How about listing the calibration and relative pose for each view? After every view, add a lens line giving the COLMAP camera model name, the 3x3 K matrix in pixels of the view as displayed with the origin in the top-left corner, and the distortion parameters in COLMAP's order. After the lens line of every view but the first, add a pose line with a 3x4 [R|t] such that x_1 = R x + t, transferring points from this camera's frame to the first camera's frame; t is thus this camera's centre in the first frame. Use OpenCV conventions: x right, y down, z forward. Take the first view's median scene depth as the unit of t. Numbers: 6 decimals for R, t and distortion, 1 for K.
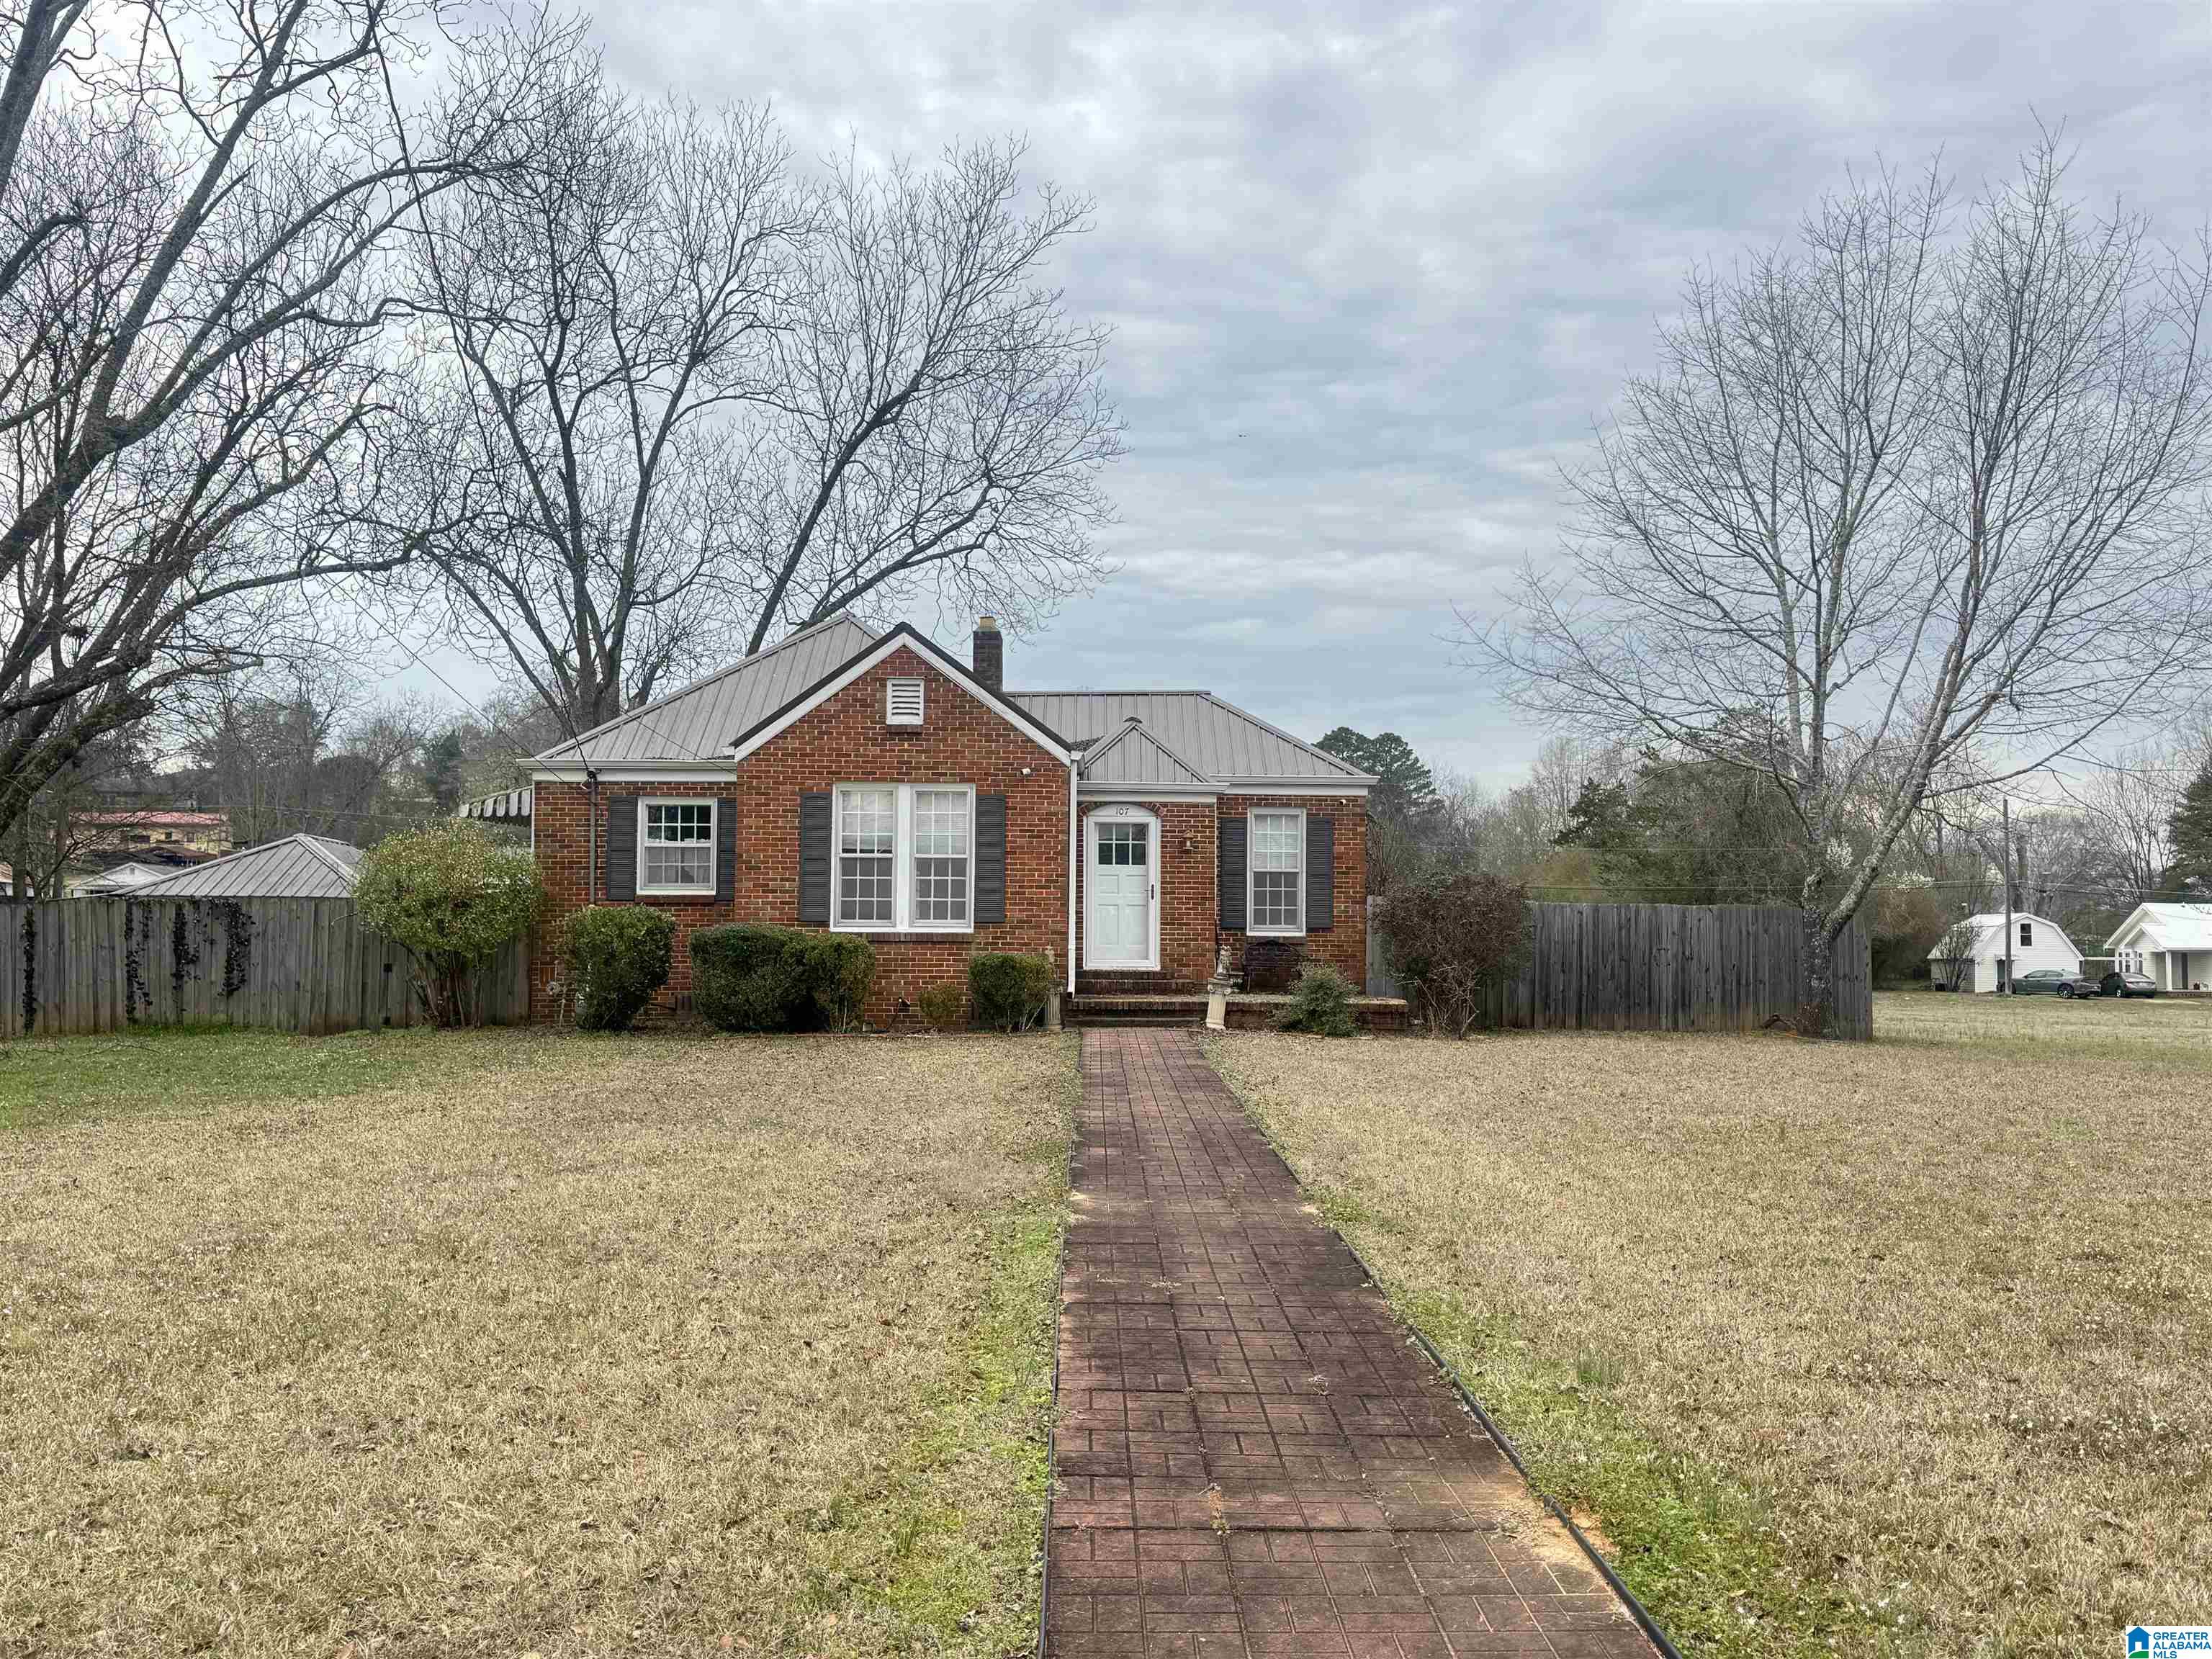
lens RADIAL K [[1868.4, 0, 1099.9], [0, 1868.4, 831.4], [0, 0, 1]] dist [0.056493, -0.005747]
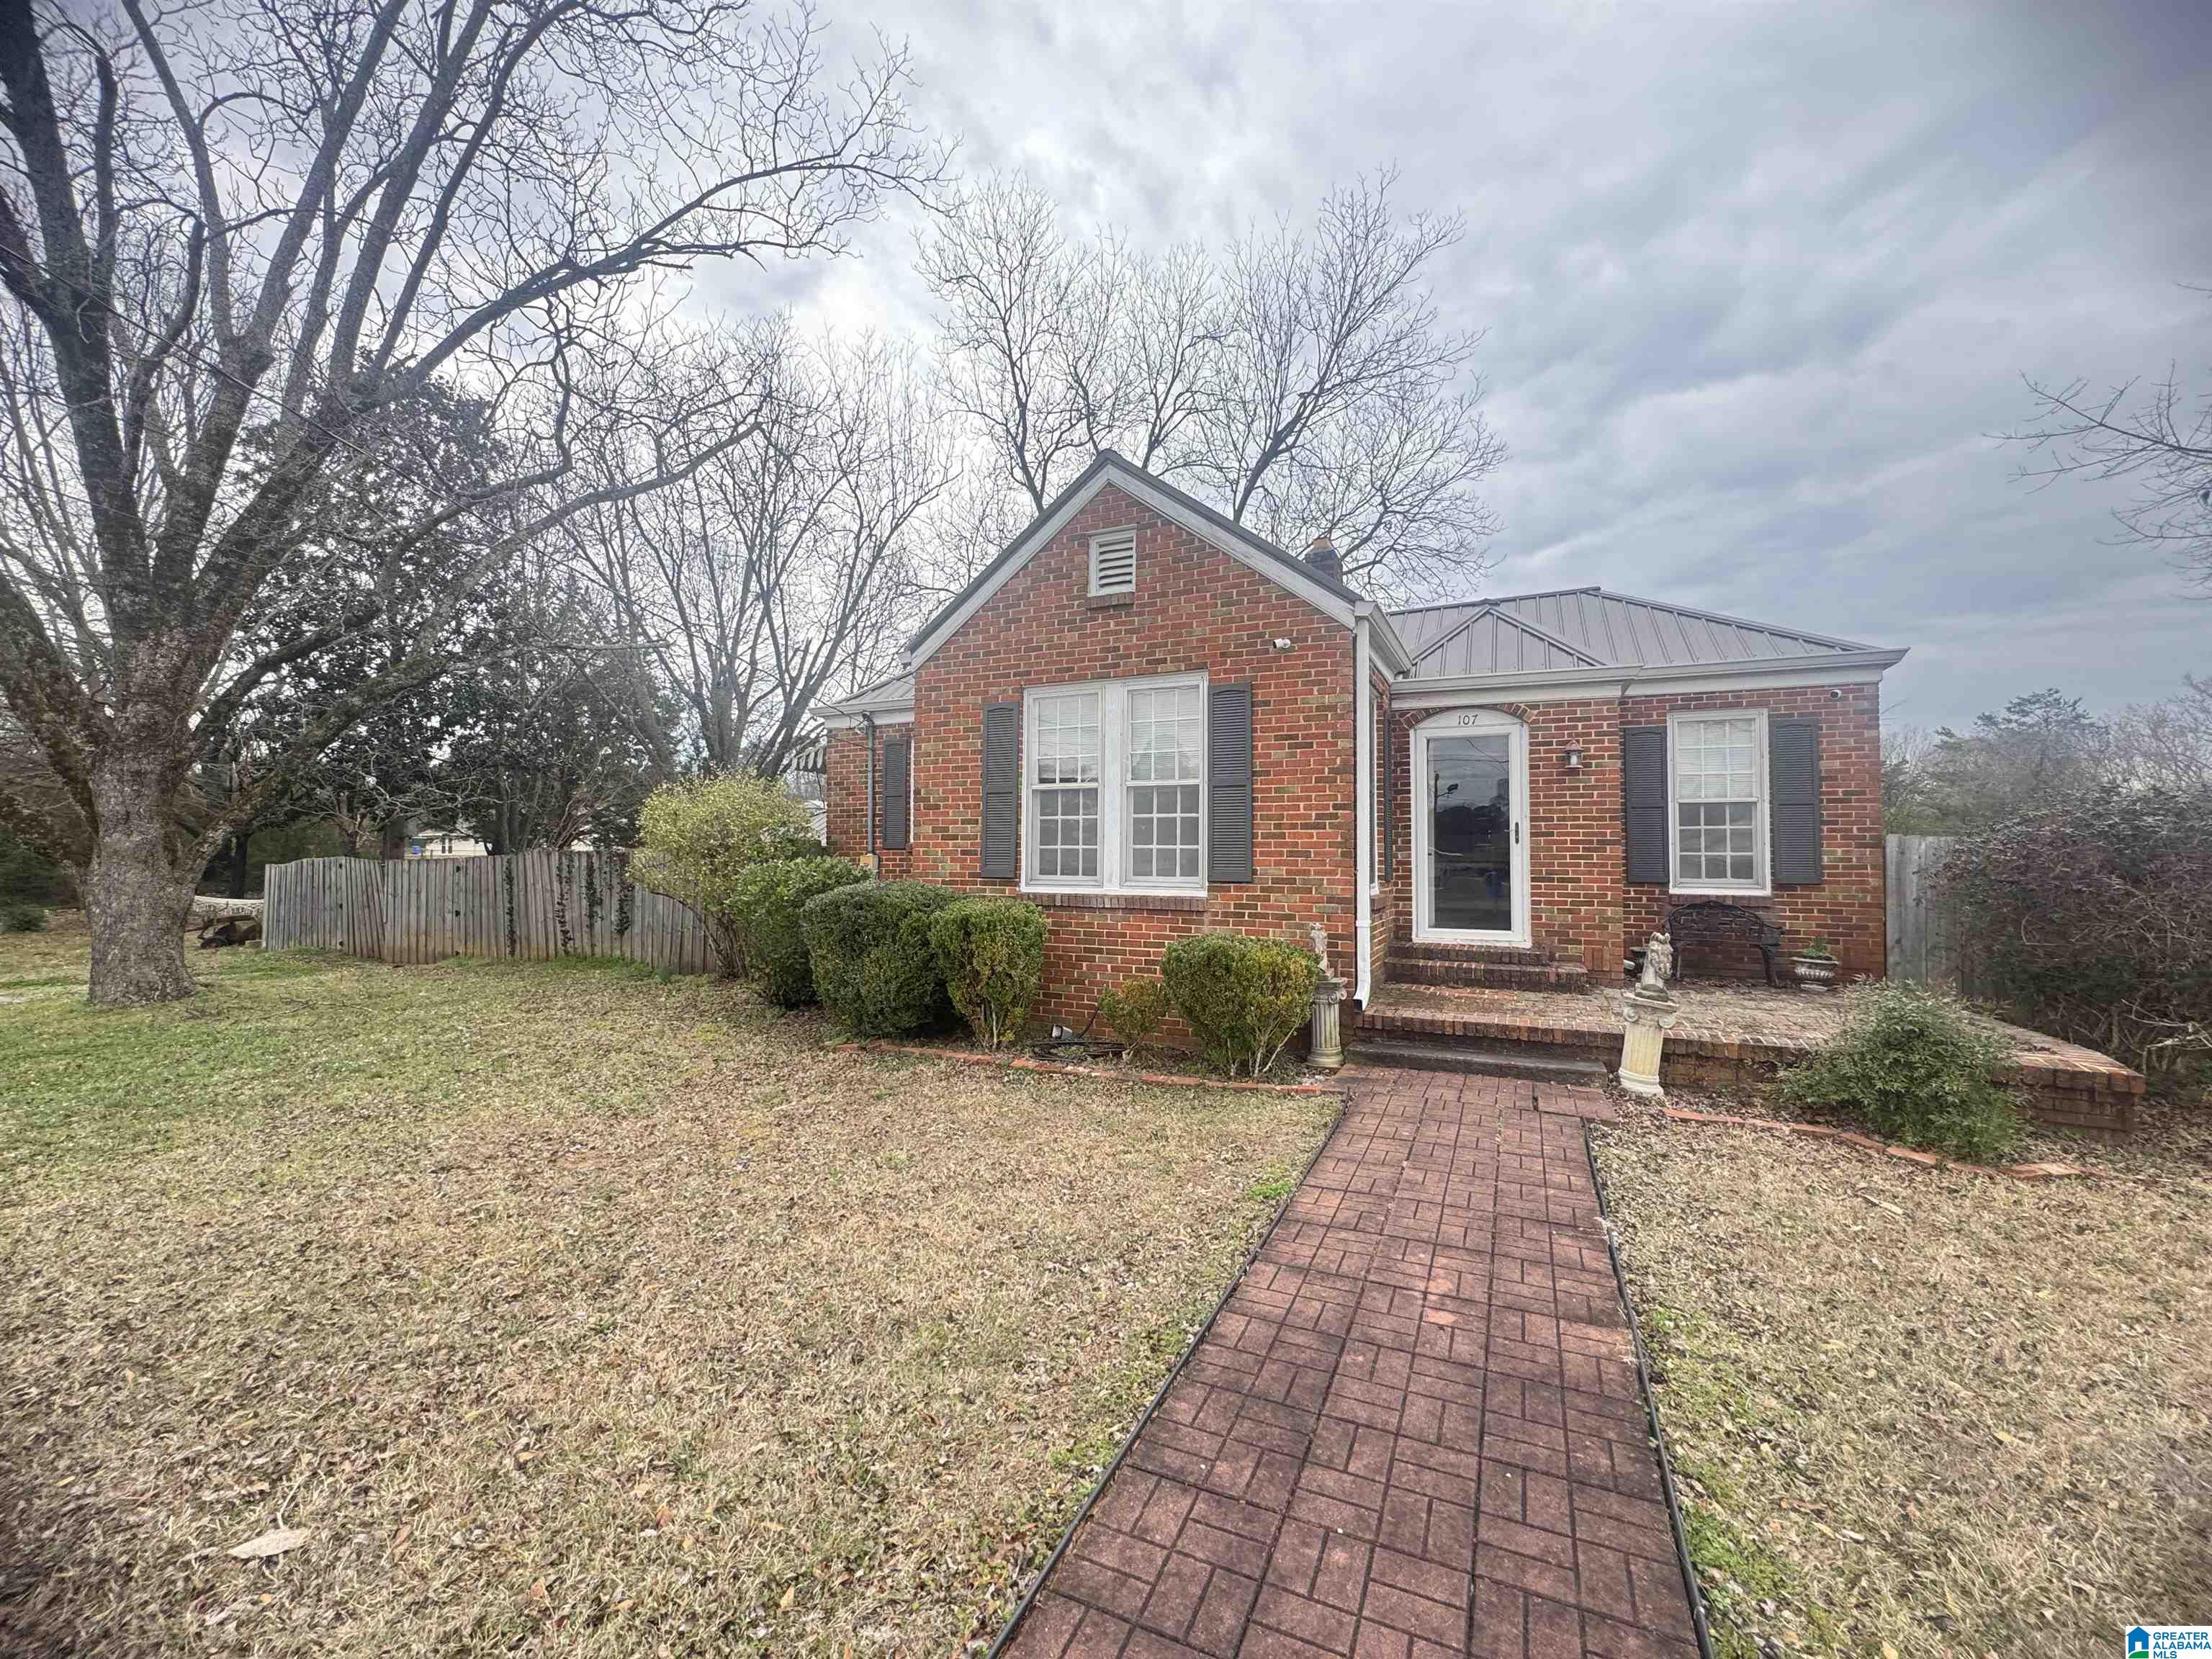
lens RADIAL K [[880.3, 0, 1104.6], [0, 880.3, 826.0], [0, 0, 1]] dist [-0.003973, 0.000820]
pose [[0.904724, -0.017427, -0.425641, 0.031116], [0.024297, 0.999647, 0.010715, 0.024713], [0.425304, -0.020036, 0.904829, 0.698007]]
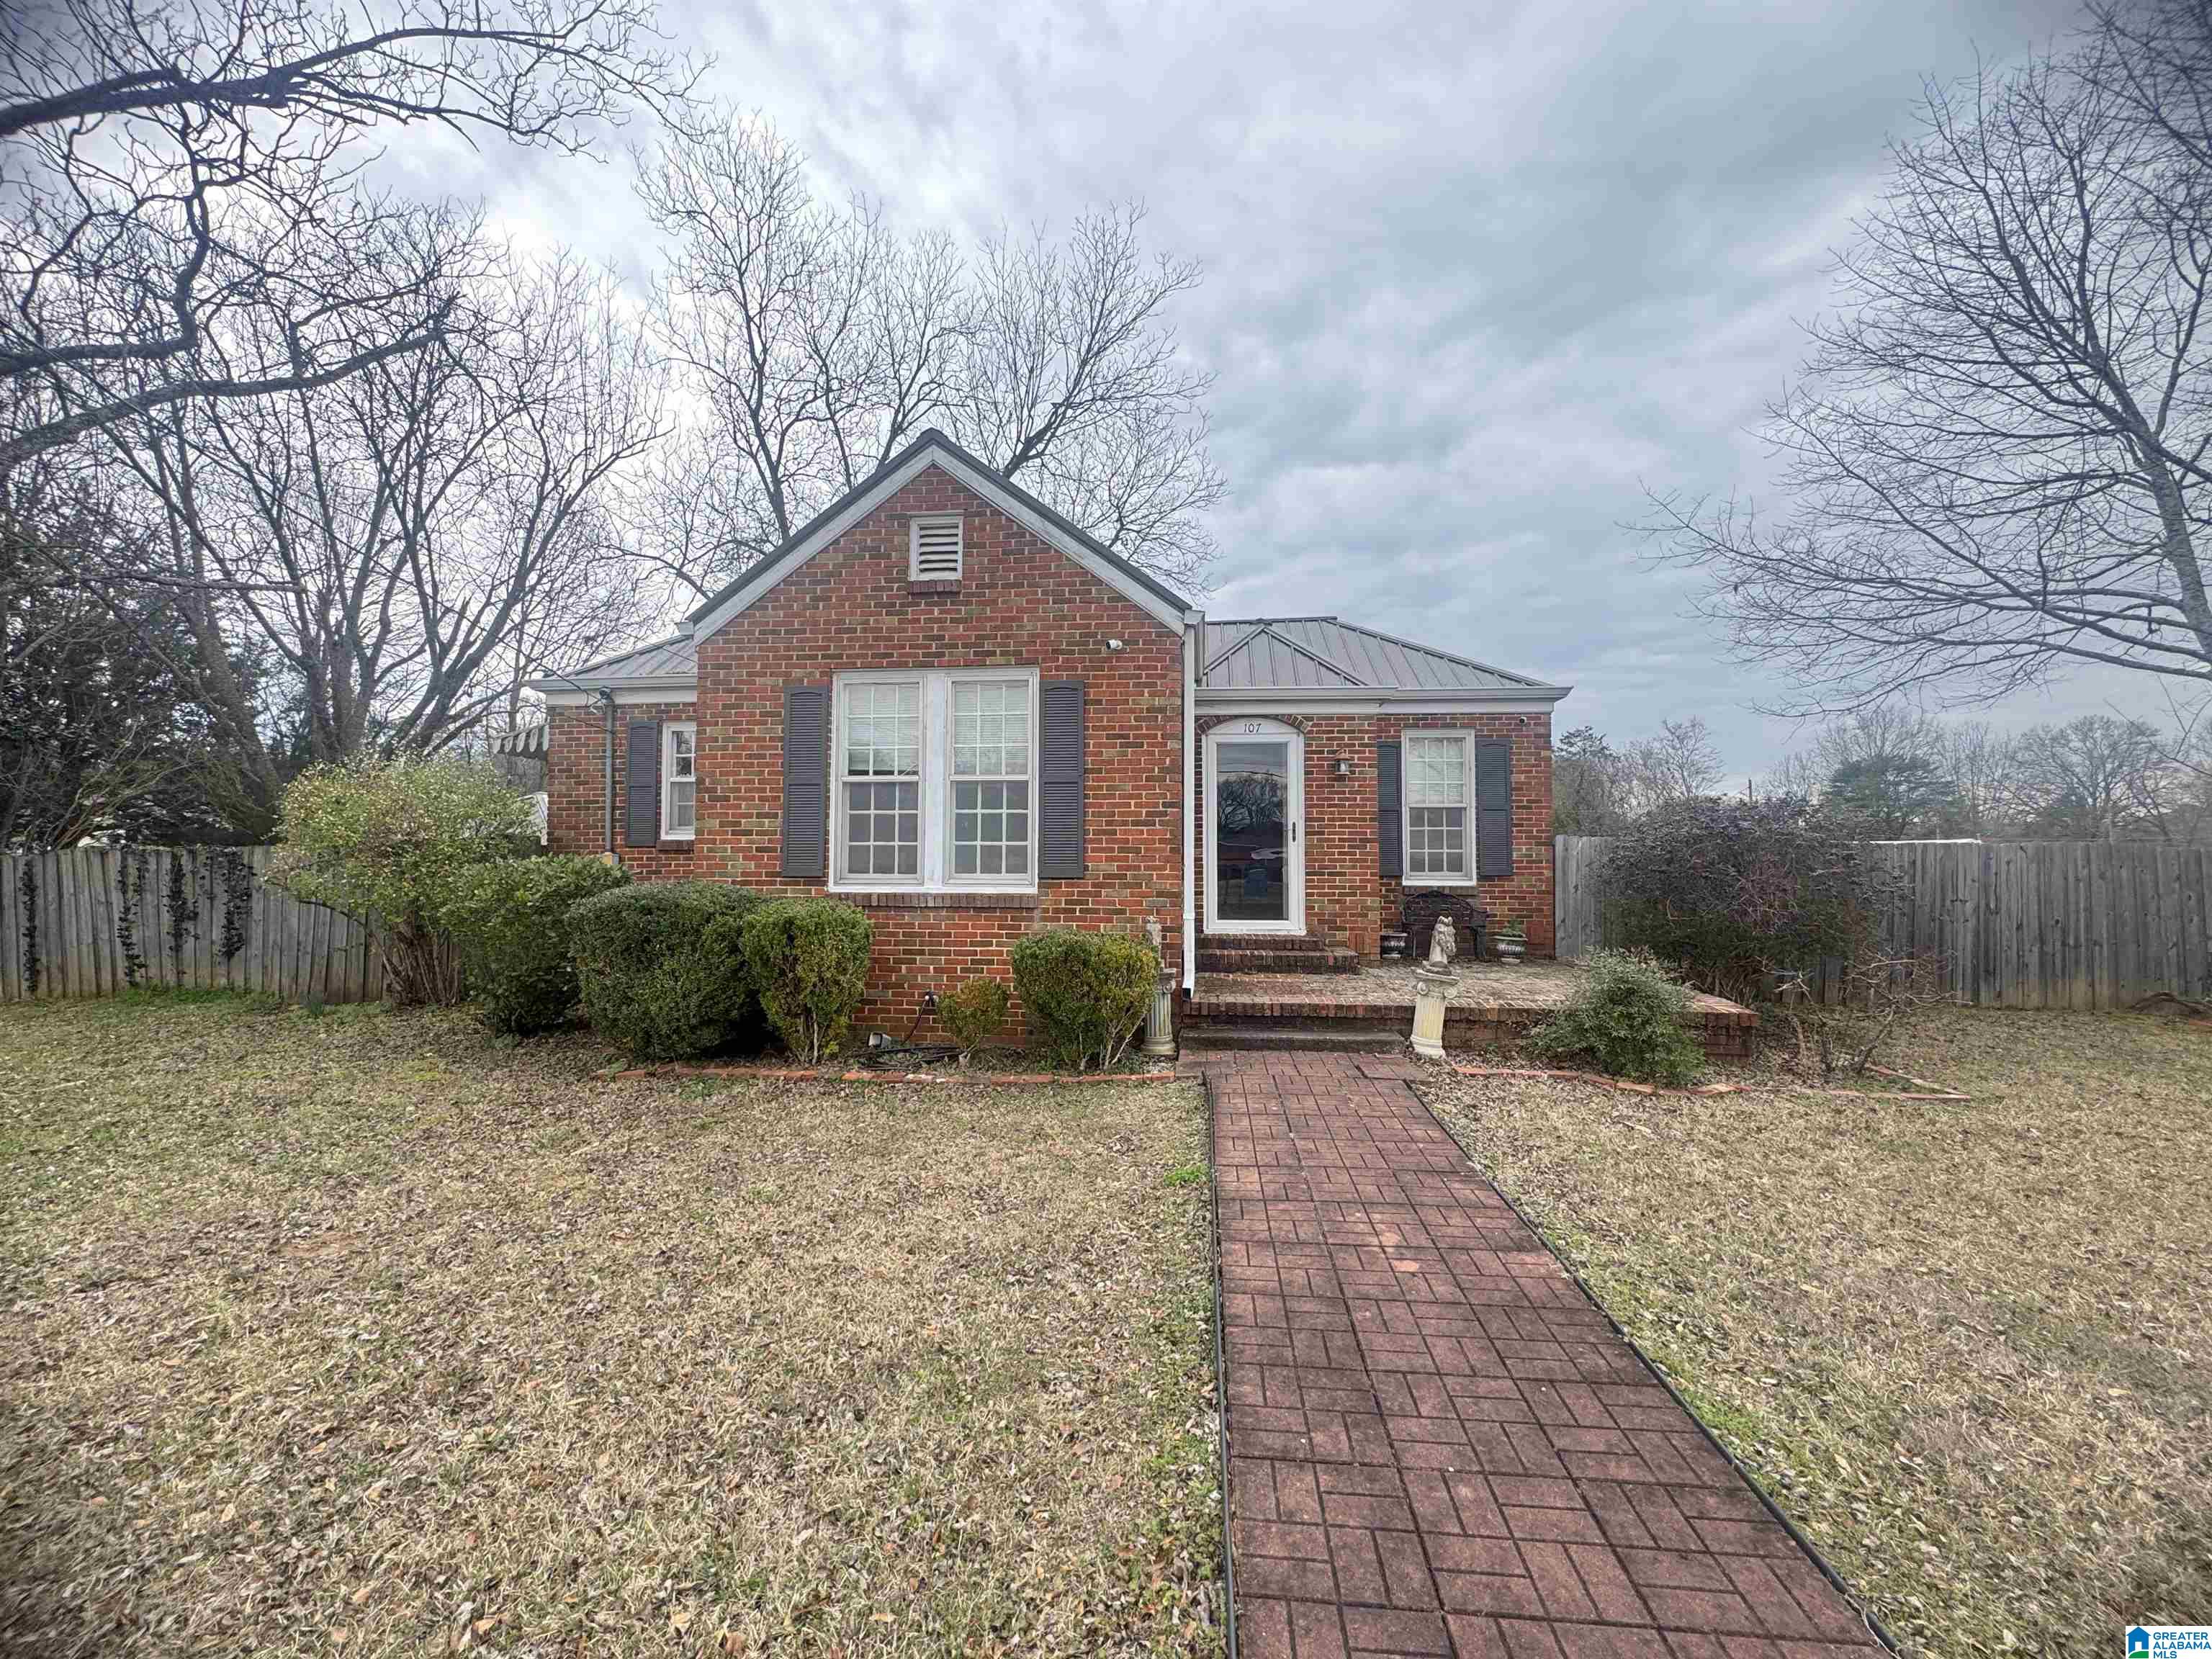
lens RADIAL K [[880.3, 0, 1105.3], [0, 880.3, 826.3], [0, 0, 1]] dist [-0.003973, 0.000820]
pose [[0.994072, -0.009372, -0.108315, -0.010586], [0.011121, 0.999817, 0.015560, 0.025783], [0.108149, -0.016672, 0.993995, 0.689850]]
